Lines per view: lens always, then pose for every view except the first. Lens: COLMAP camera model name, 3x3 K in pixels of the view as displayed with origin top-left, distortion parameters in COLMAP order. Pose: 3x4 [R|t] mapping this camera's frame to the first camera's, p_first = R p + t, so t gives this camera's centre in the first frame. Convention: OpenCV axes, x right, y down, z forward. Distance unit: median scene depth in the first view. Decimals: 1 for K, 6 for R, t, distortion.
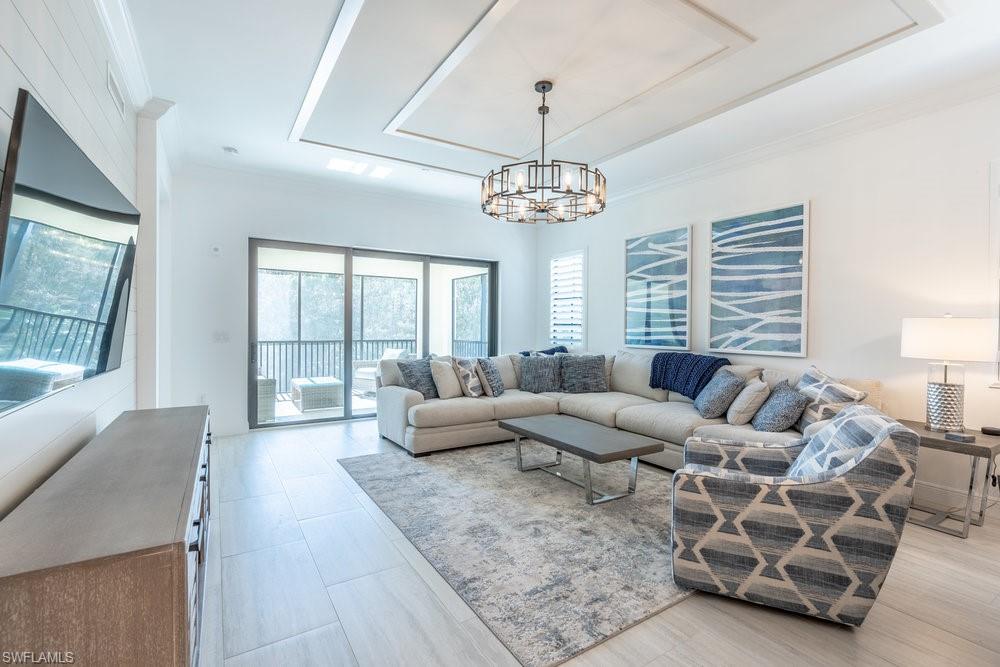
lens RADIAL K [[451.2, 0, 492.3], [0, 451.2, 331.2], [0, 0, 1]] dist [0.003570, 0.000575]
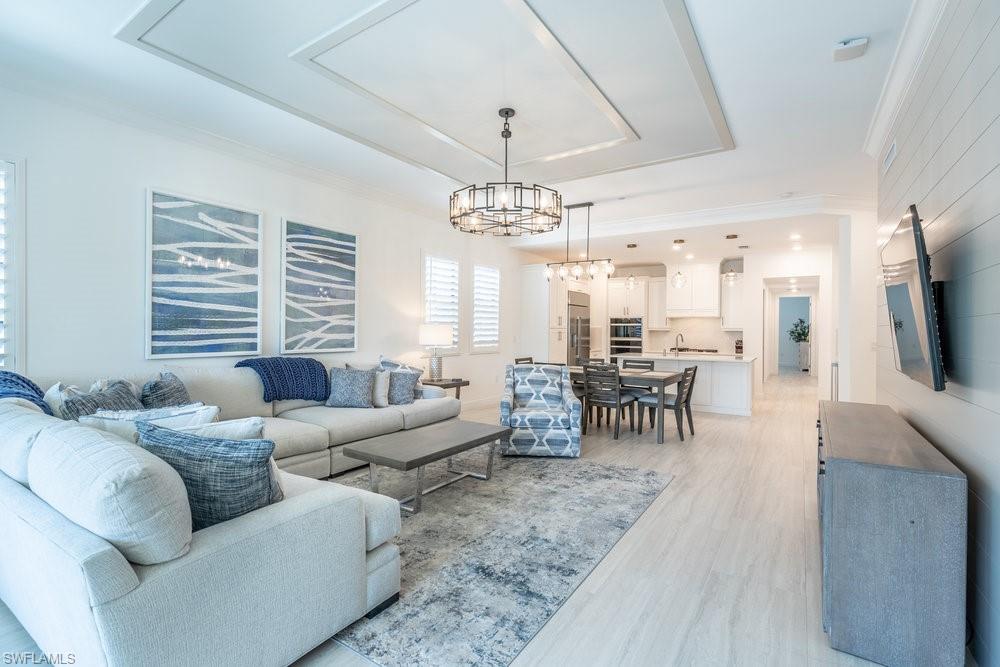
lens RADIAL K [[451.2, 0, 502.2], [0, 451.2, 331.4], [0, 0, 1]] dist [0.003570, 0.000575]
pose [[-0.416818, -0.013671, 0.908887, -0.605190], [-0.000378, 0.999889, 0.014866, -0.017547], [-0.908990, 0.005853, -0.416777, 1.003659]]
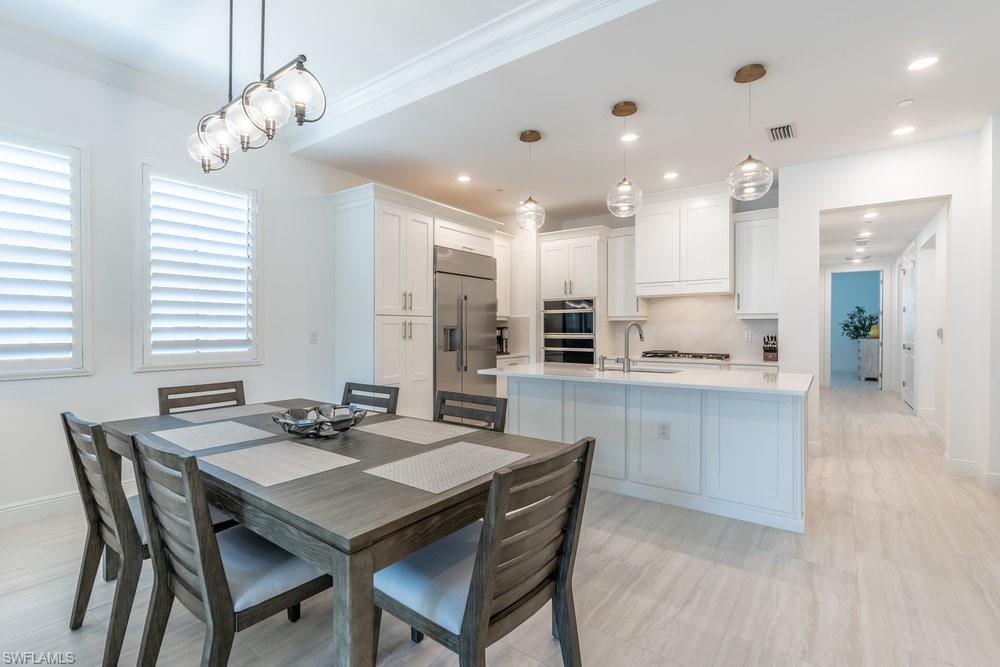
lens RADIAL K [[451.2, 0, 492.9], [0, 451.2, 329.9], [0, 0, 1]] dist [0.003570, 0.000575]
pose [[-0.353674, -0.012054, 0.935291, -0.388255], [0.008283, 0.999837, 0.016017, -0.007003], [-0.935332, 0.013412, -0.353517, 0.722379]]
